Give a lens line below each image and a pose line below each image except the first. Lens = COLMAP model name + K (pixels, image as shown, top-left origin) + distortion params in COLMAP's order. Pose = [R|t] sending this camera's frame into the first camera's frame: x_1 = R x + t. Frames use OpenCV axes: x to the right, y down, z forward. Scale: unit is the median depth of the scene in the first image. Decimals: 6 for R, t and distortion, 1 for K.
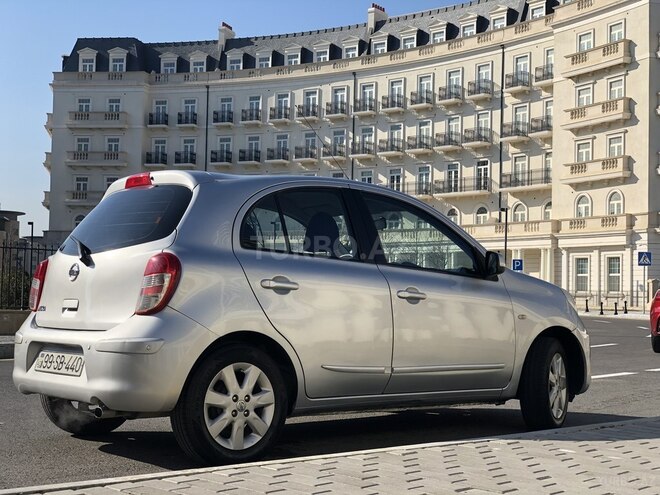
lens RADIAL K [[1023.3, 0, 329.1], [0, 1023.3, 249.4], [0, 0, 1]] dist [0.089201, 0.000000]
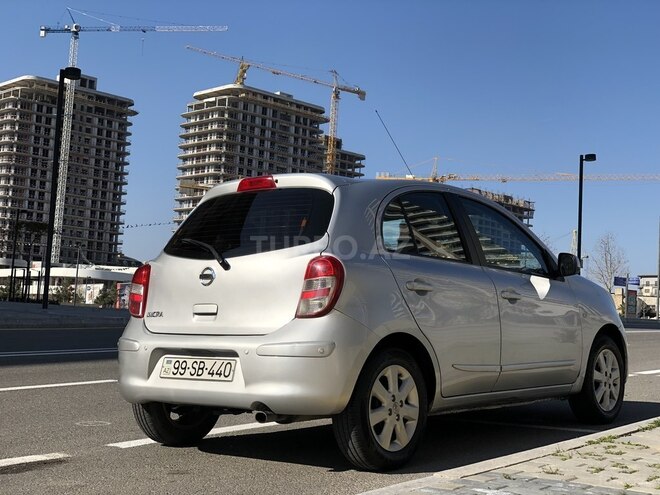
lens RADIAL K [[1023.3, 0, 331.1], [0, 1023.3, 245.7], [0, 0, 1]] dist [0.089201, 0.000000]
pose [[0.982430, -0.003991, 0.186587, -0.315896], [0.005580, 0.999952, -0.007996, 0.001390], [-0.186546, 0.008897, 0.982406, 0.014755]]
